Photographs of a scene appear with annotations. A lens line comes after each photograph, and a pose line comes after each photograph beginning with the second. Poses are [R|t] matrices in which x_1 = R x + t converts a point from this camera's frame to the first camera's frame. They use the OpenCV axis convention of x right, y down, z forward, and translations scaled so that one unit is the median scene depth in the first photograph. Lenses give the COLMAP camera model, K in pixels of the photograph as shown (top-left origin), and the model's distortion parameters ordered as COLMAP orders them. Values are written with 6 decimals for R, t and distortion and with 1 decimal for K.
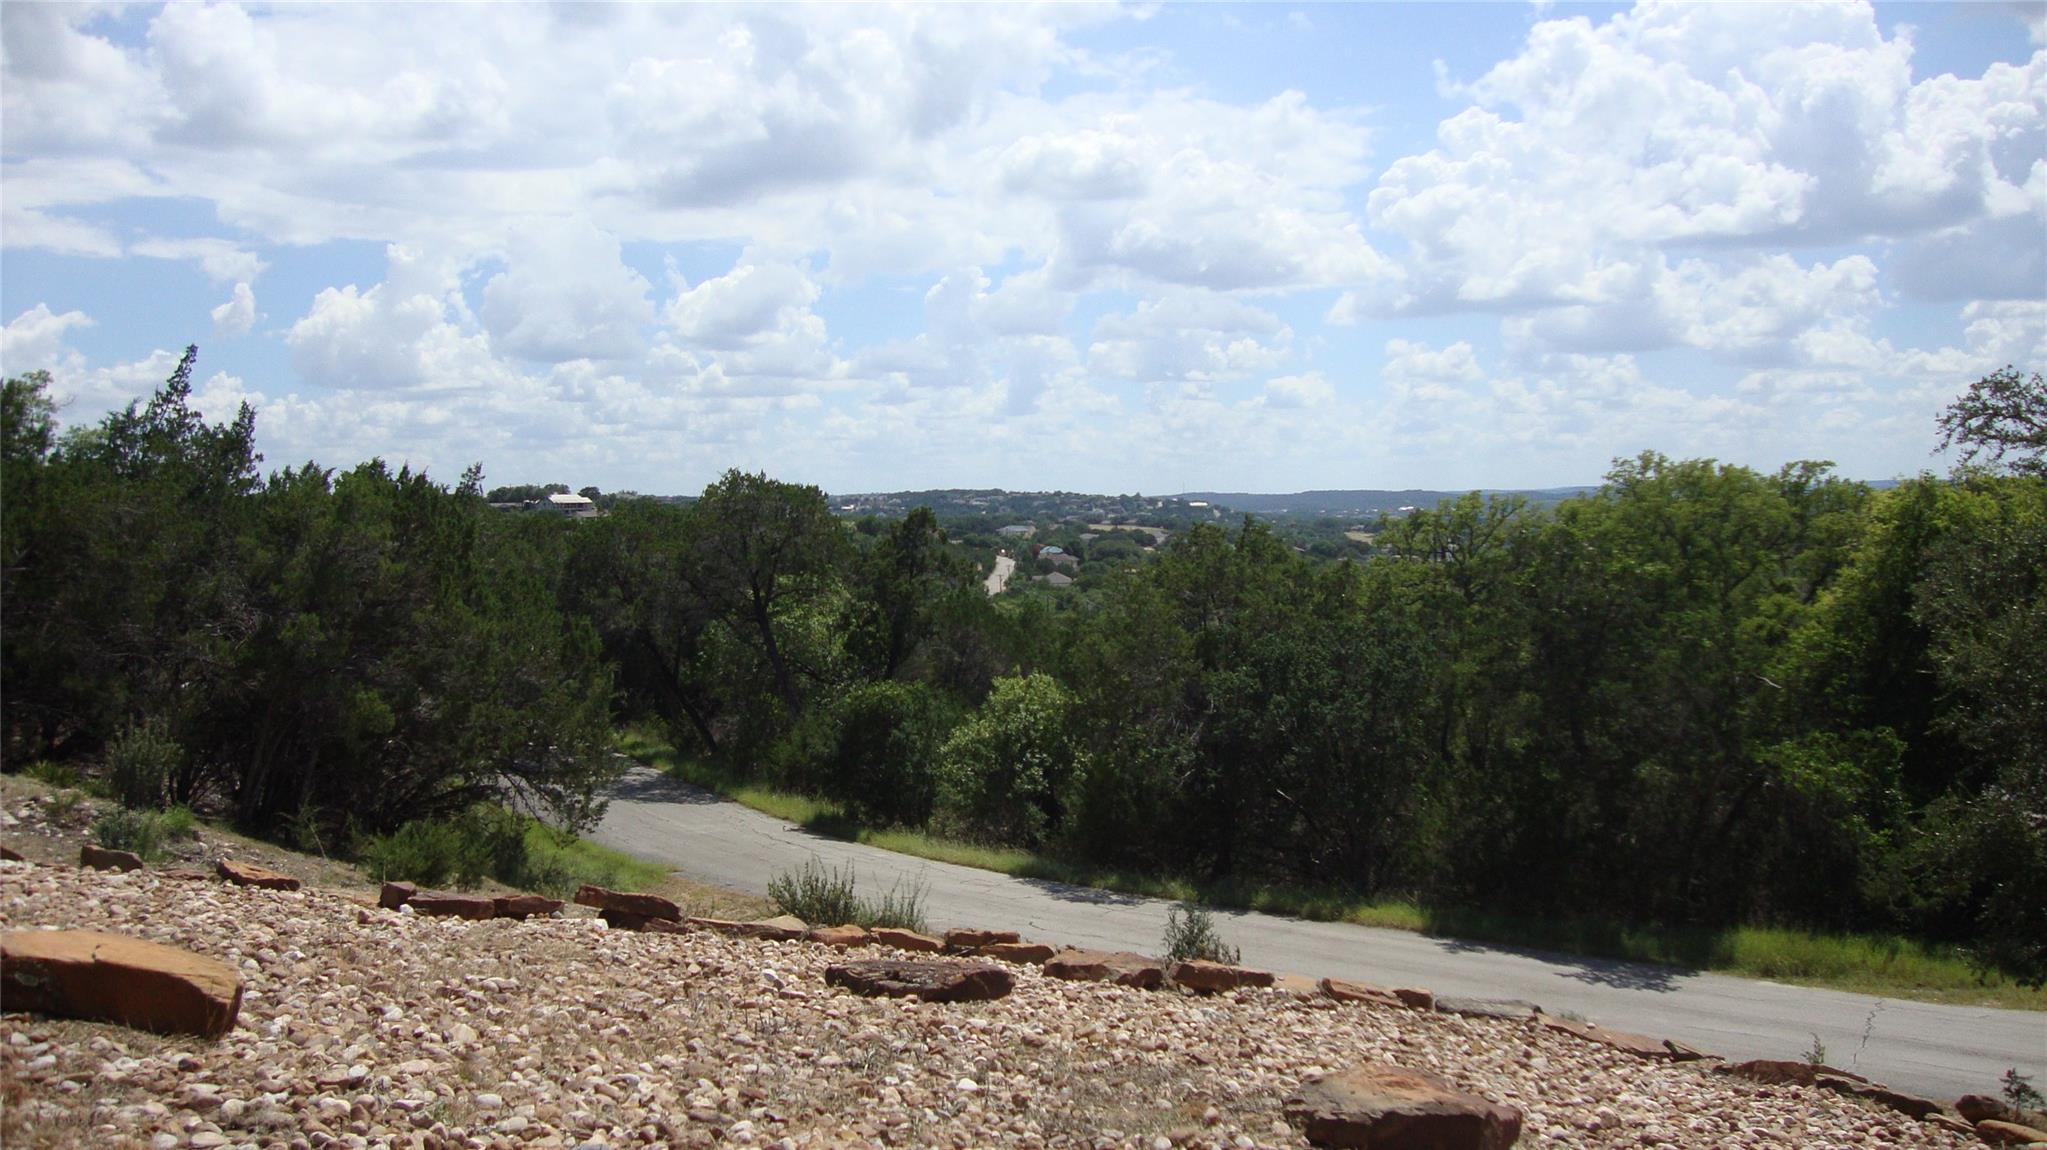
lens RADIAL K [[1779.6, 0, 1023.5], [0, 1779.6, 575.0], [0, 0, 1]] dist [-0.208211, 0.183743]
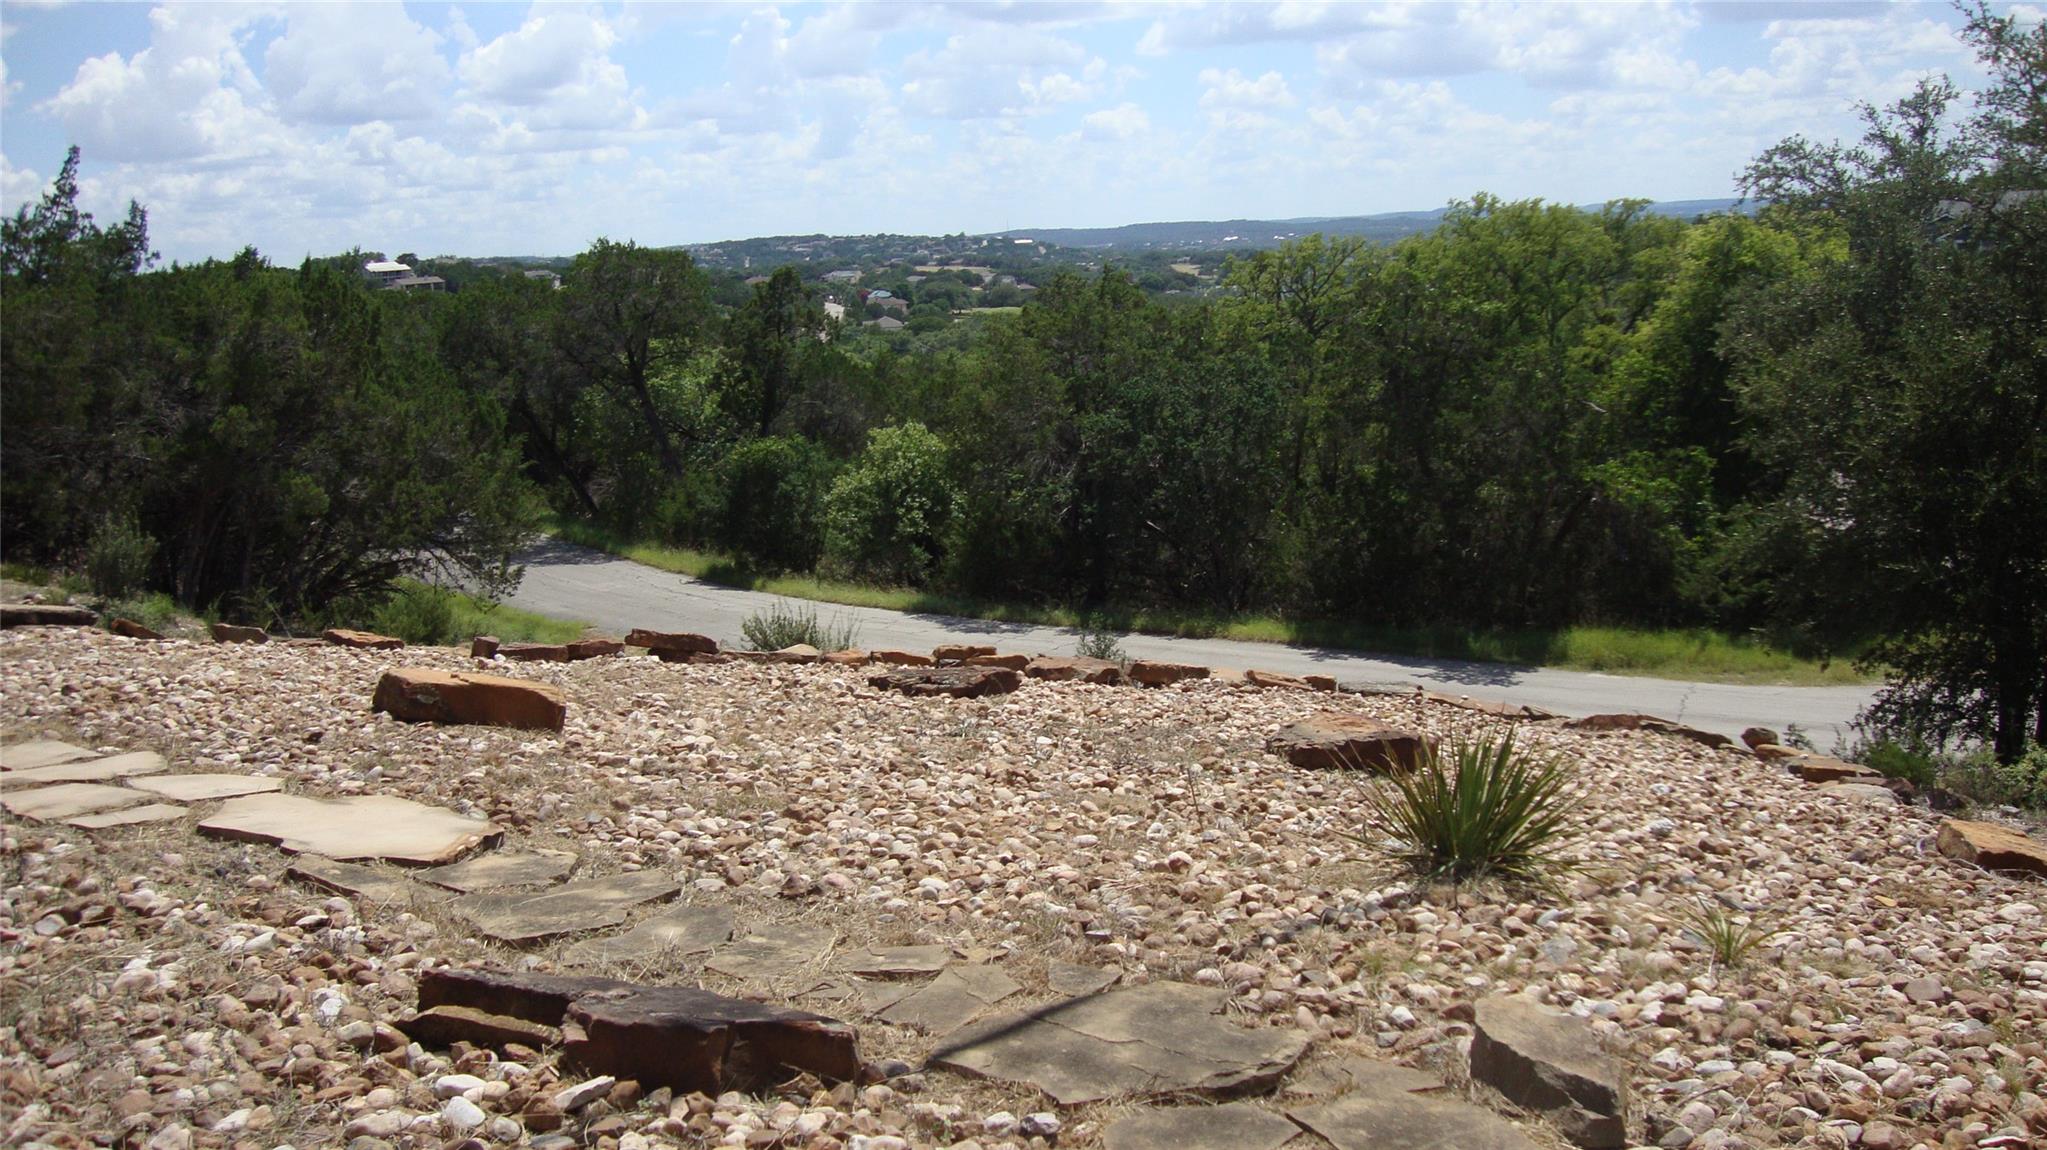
lens RADIAL K [[1779.6, 0, 1023.5], [0, 1779.6, 575.0], [0, 0, 1]] dist [-0.208211, 0.183743]
pose [[0.994527, -0.052667, 0.090235, -0.031697], [0.039062, 0.988454, 0.146401, -0.007948], [-0.096903, -0.142075, 0.985101, -0.067028]]
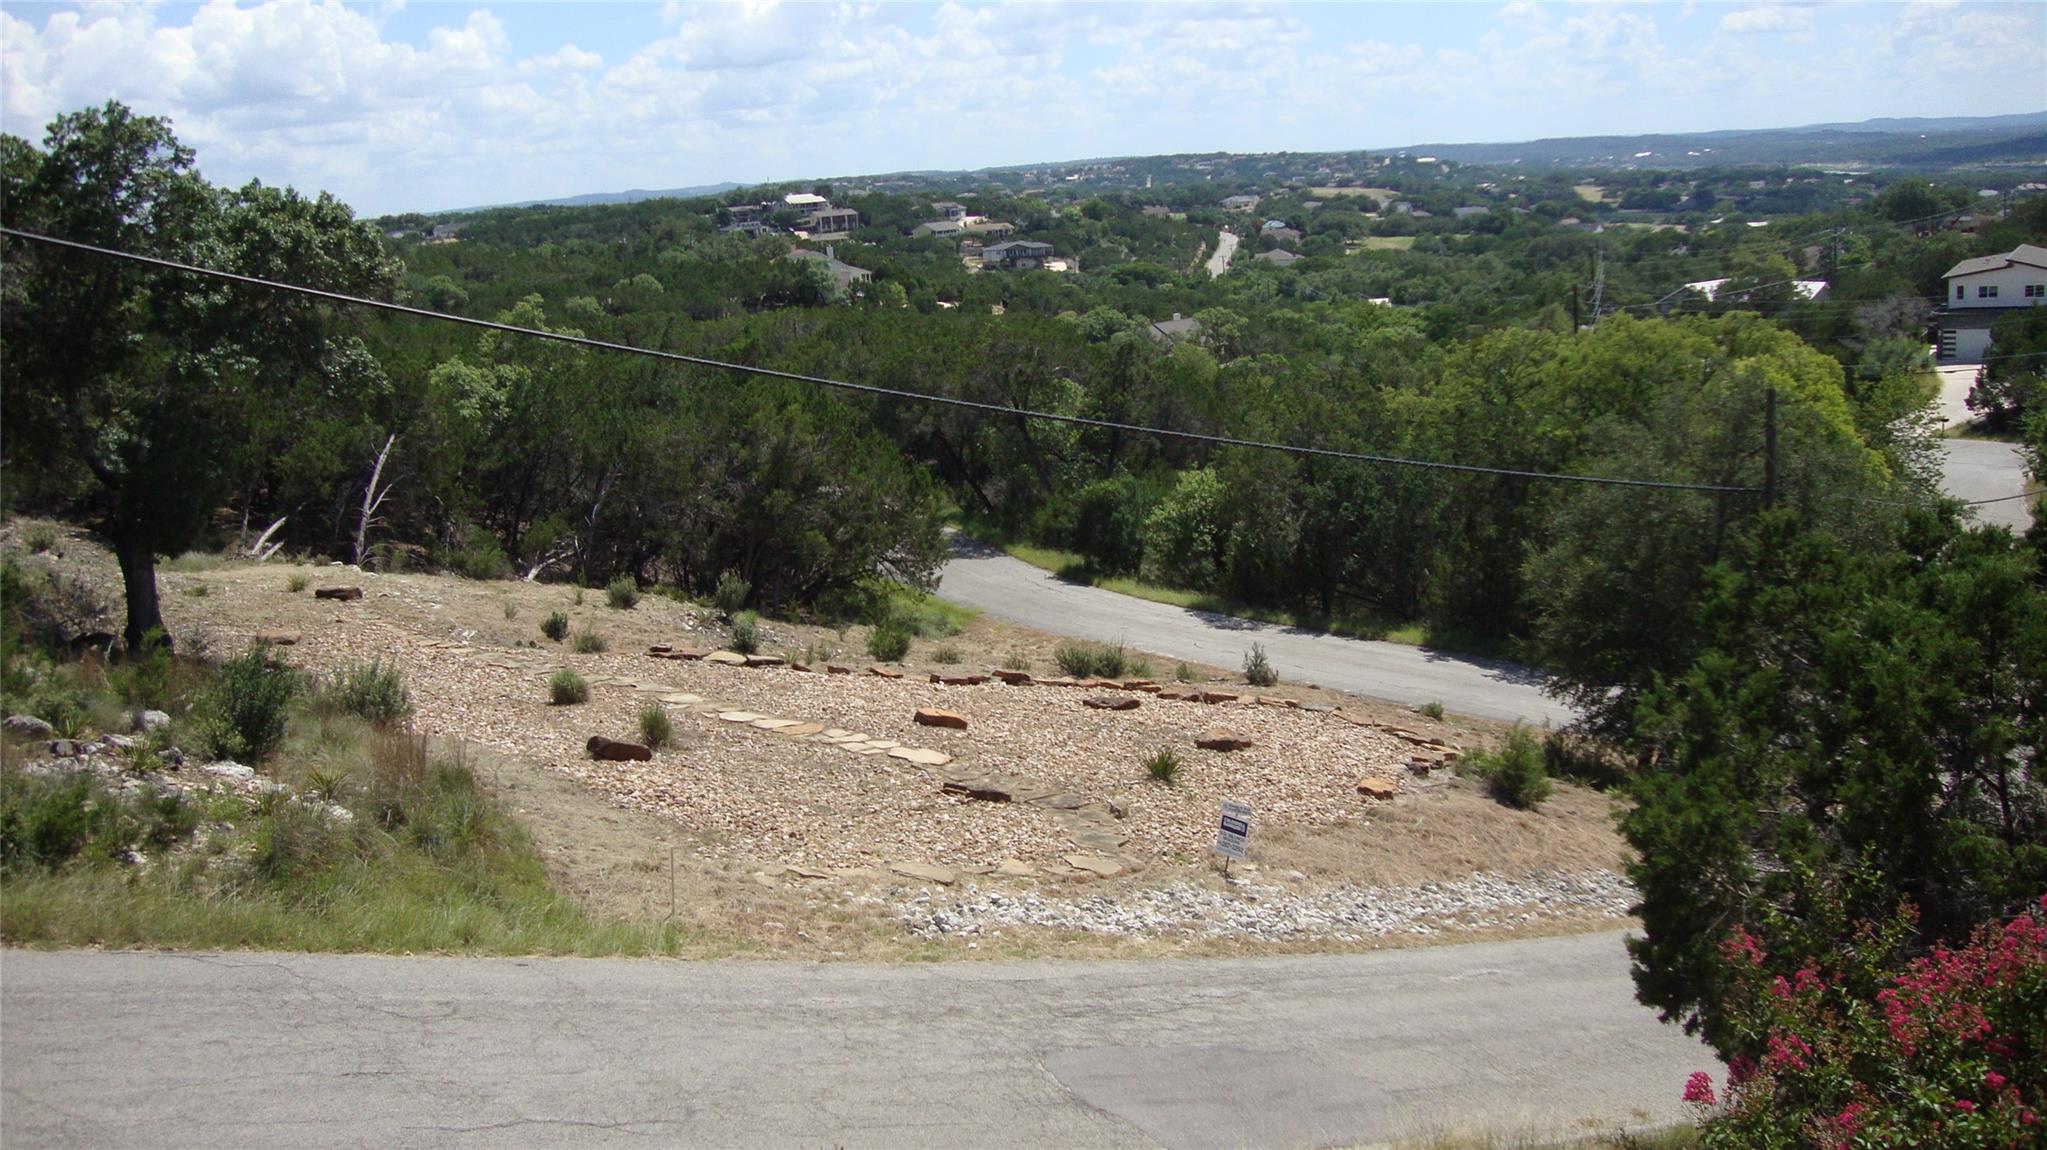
lens RADIAL K [[1779.6, 0, 1023.5], [0, 1779.6, 575.0], [0, 0, 1]] dist [-0.208211, 0.183743]
pose [[0.990791, -0.022540, -0.133513, 0.062047], [0.047246, 0.981622, 0.184894, -0.171271], [0.126892, -0.189499, 0.973647, -0.602872]]
